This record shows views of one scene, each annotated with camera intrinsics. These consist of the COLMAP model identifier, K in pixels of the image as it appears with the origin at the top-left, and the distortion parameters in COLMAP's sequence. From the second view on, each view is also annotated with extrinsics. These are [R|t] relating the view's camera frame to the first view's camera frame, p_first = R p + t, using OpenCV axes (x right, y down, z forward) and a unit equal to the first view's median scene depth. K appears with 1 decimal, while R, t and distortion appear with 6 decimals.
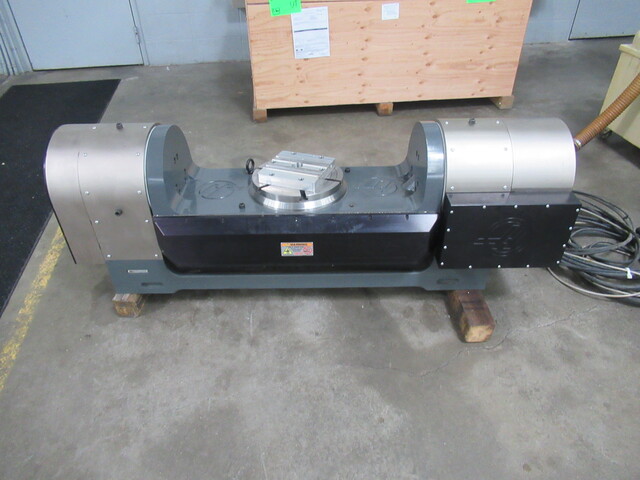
lens RADIAL K [[481.2, 0, 320.0], [0, 481.2, 240.0], [0, 0, 1]] dist [-0.003740, -0.001212]
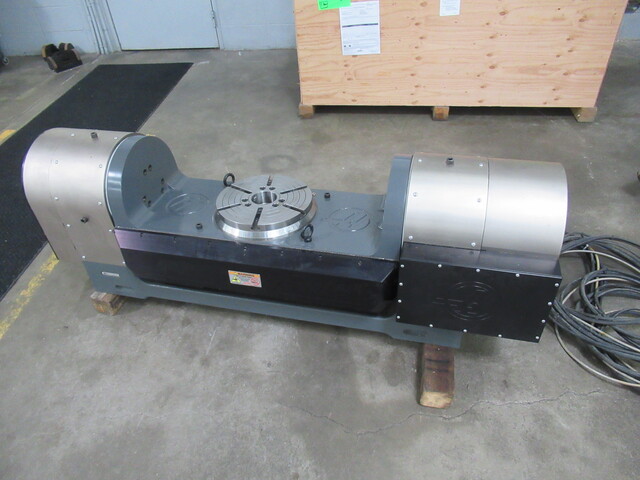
lens RADIAL K [[481.2, 0, 320.0], [0, 481.2, 240.0], [0, 0, 1]] dist [-0.003740, -0.001212]
pose [[0.967987, 0.125369, -0.217450, 0.264739], [-0.114121, 0.991430, 0.063588, -0.121598], [0.223558, -0.036737, 0.973998, 0.095671]]
